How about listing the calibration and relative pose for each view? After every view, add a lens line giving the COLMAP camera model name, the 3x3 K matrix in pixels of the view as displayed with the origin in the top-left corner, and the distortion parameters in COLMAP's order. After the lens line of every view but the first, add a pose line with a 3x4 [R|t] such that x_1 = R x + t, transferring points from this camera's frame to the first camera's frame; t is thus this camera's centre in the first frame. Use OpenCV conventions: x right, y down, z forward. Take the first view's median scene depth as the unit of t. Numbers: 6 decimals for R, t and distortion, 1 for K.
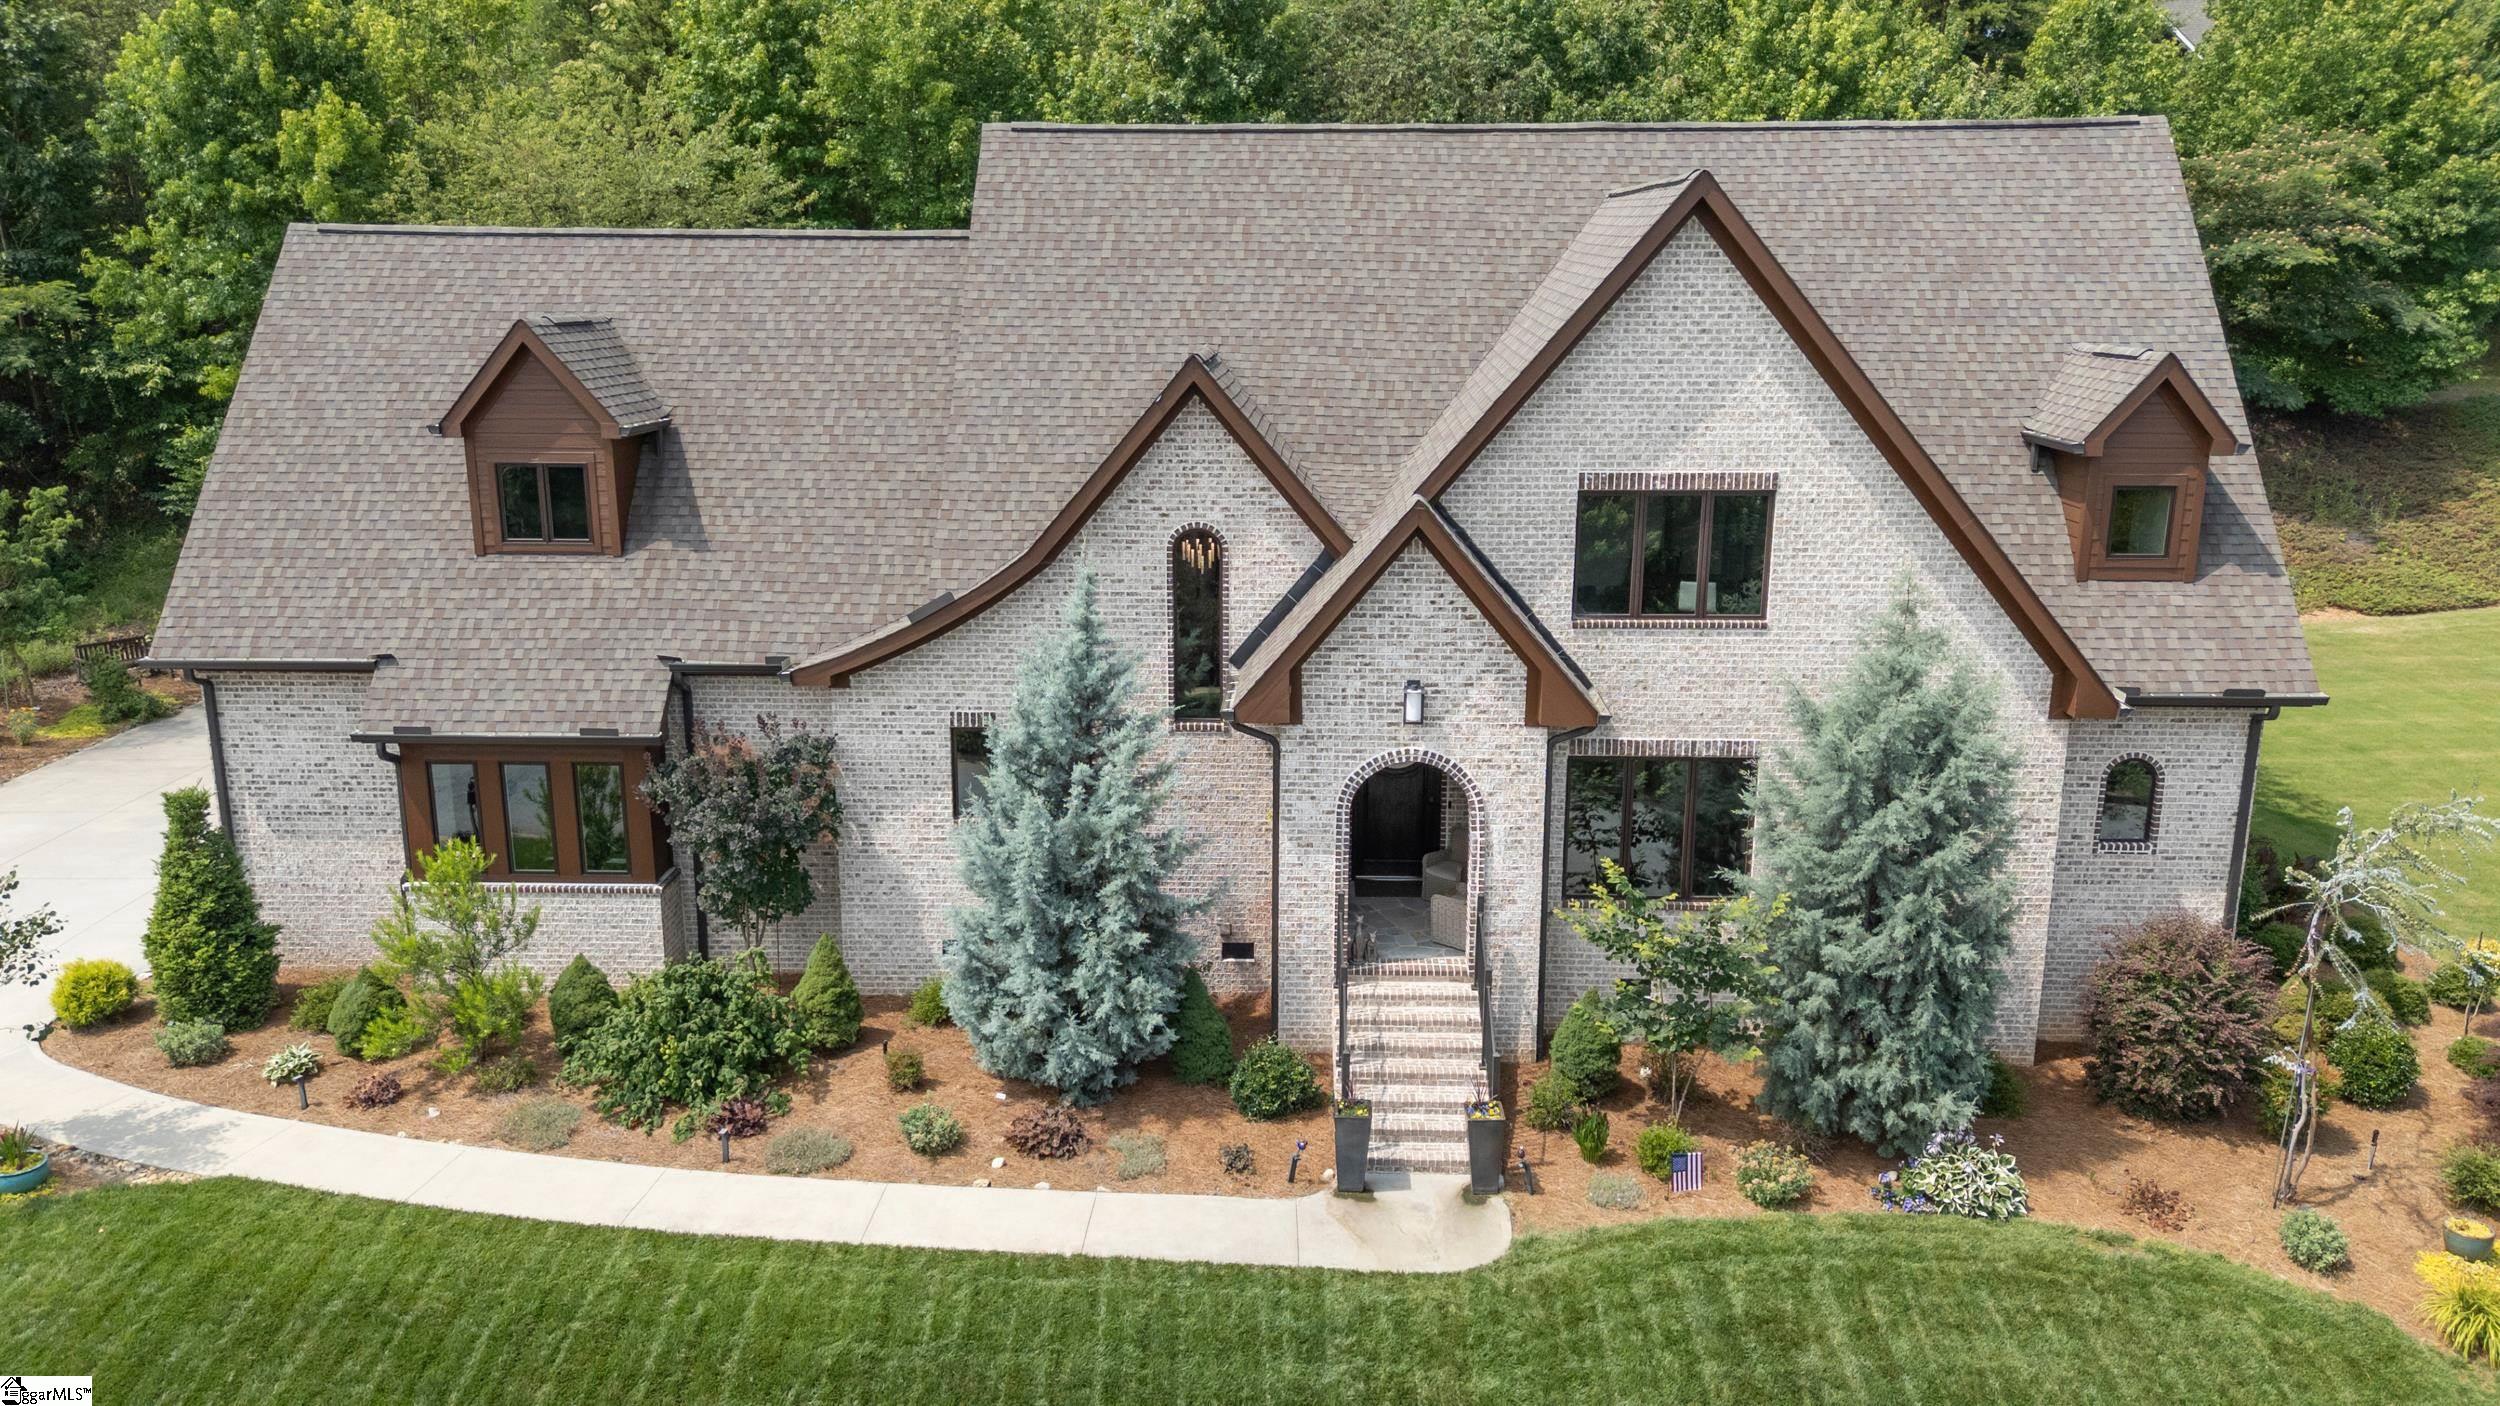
lens RADIAL K [[1874.0, 0, 1256.4], [0, 1874.0, 699.4], [0, 0, 1]] dist [0.018454, 0.002455]
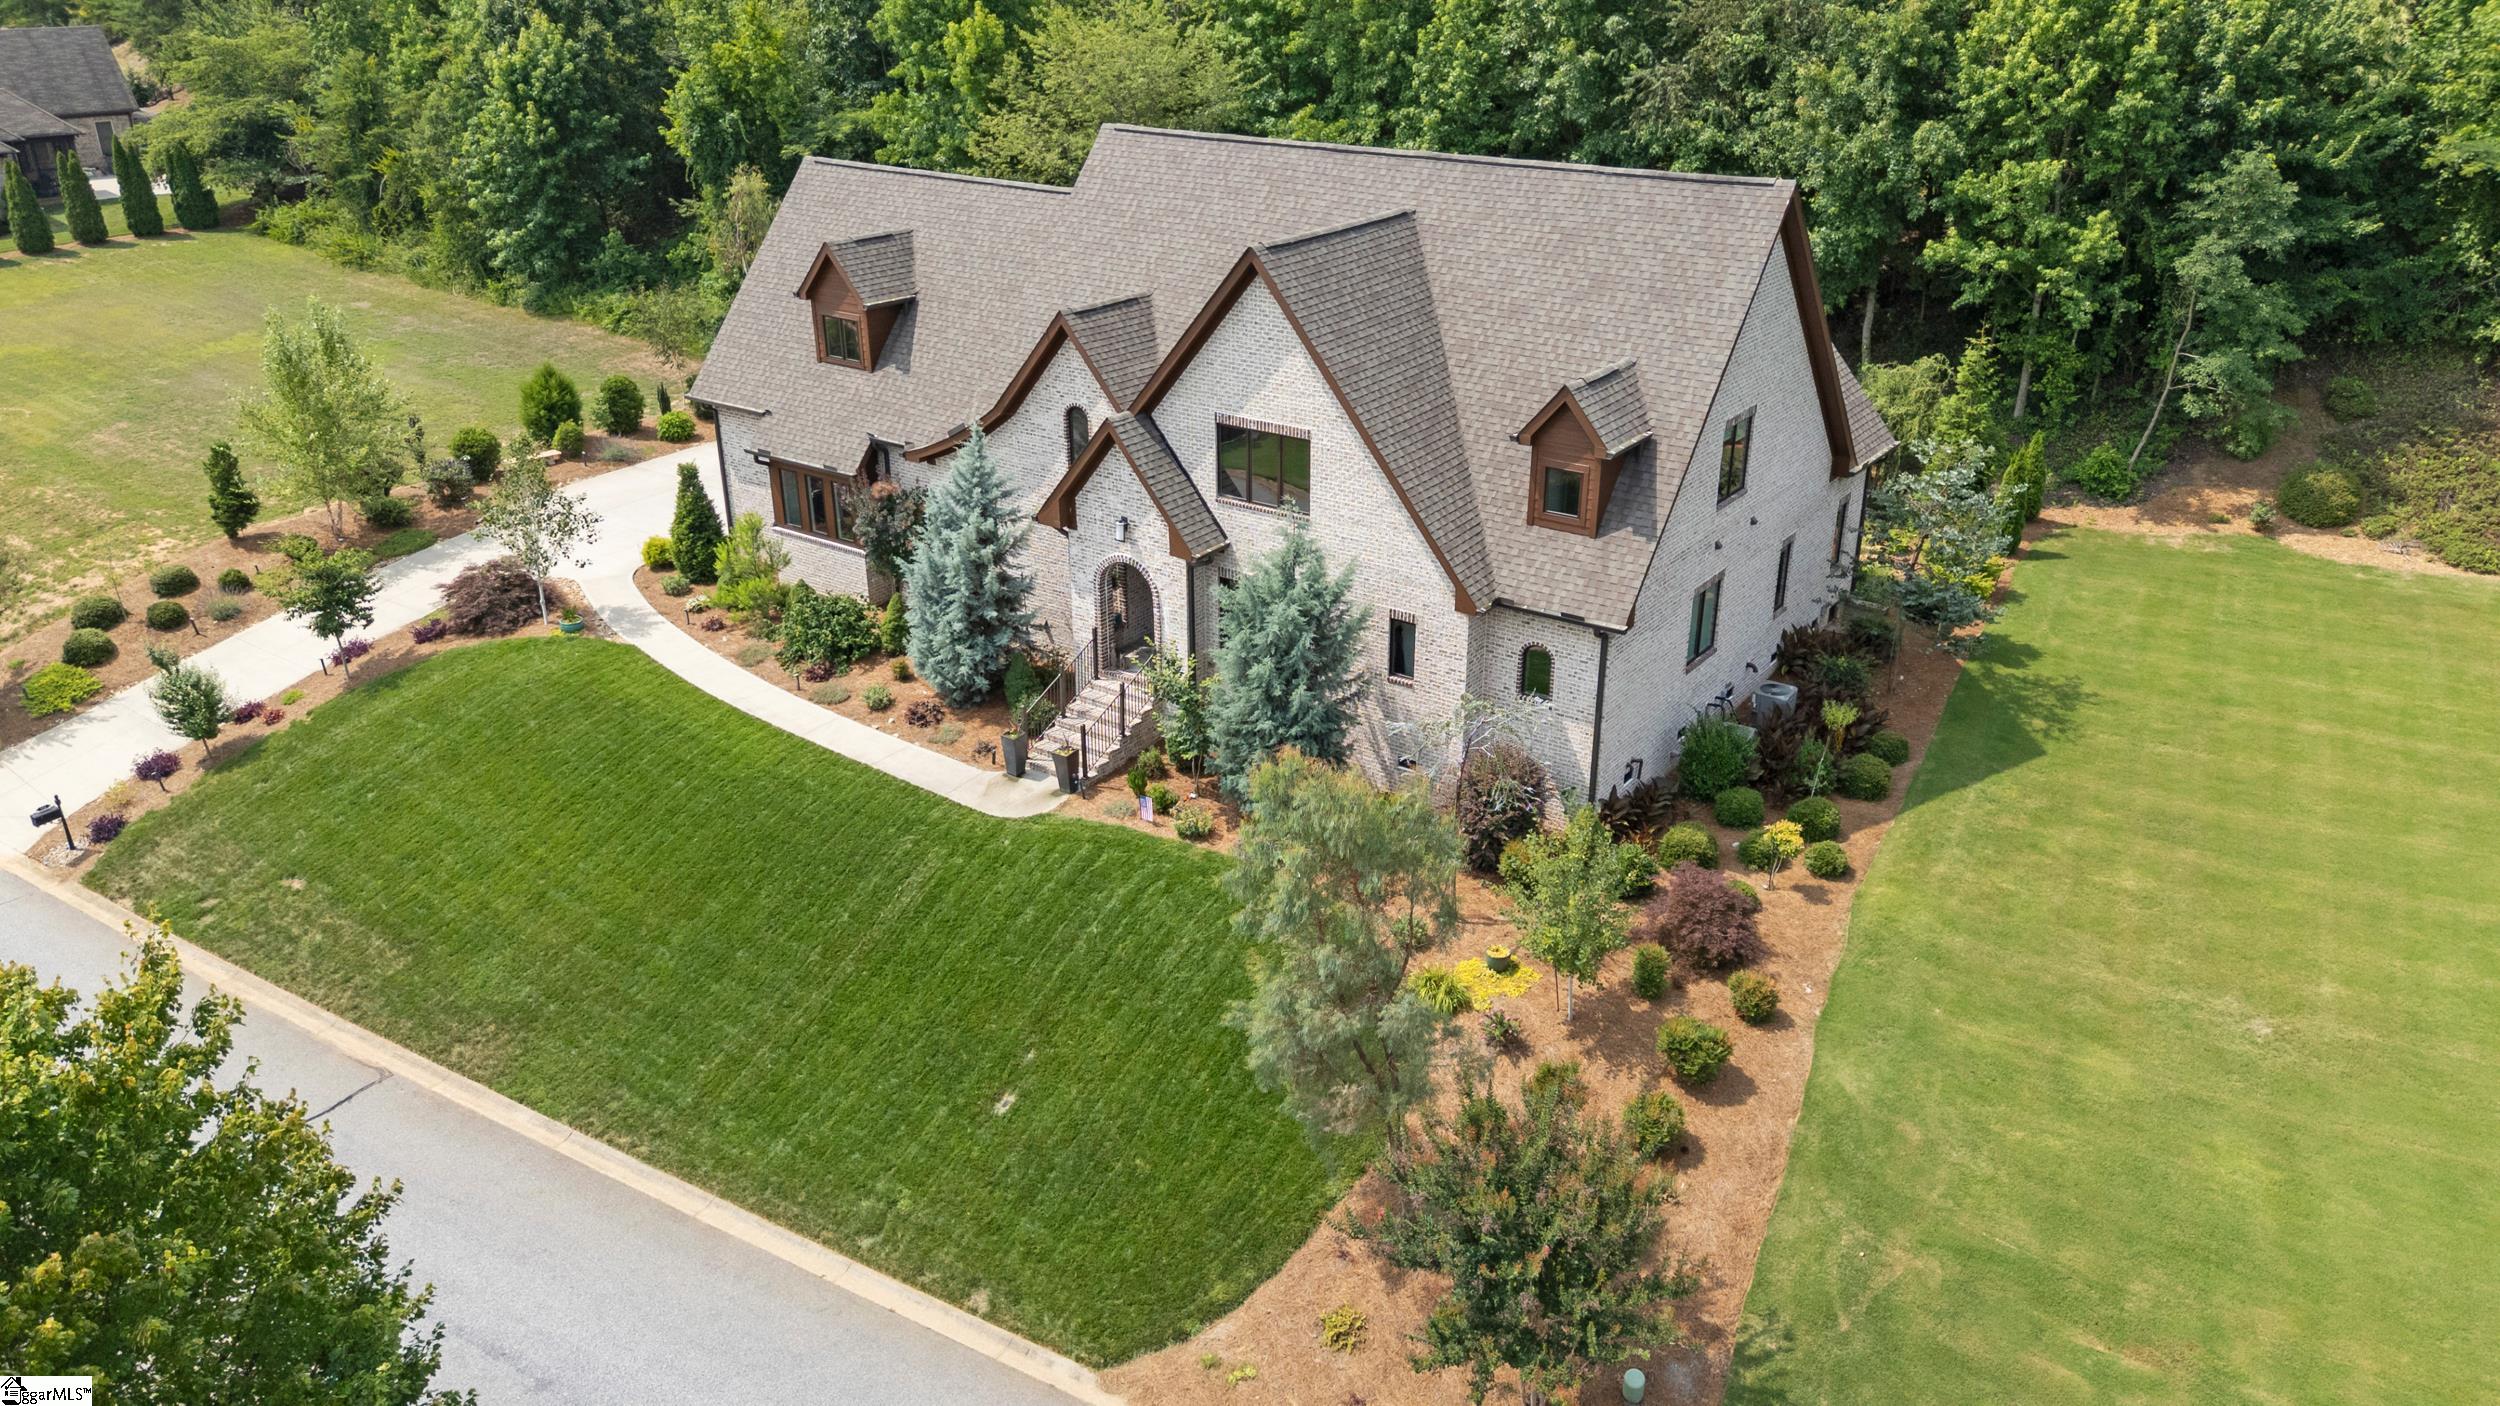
lens RADIAL K [[1734.1, 0, 1250.0], [0, 1734.1, 703.0], [0, 0, 1]] dist [0.004521, 0.002166]
pose [[0.839447, 0.225358, -0.494512, 0.963988], [-0.123749, 0.965327, 0.229850, -0.215672], [0.529164, -0.131751, 0.838228, -0.305735]]
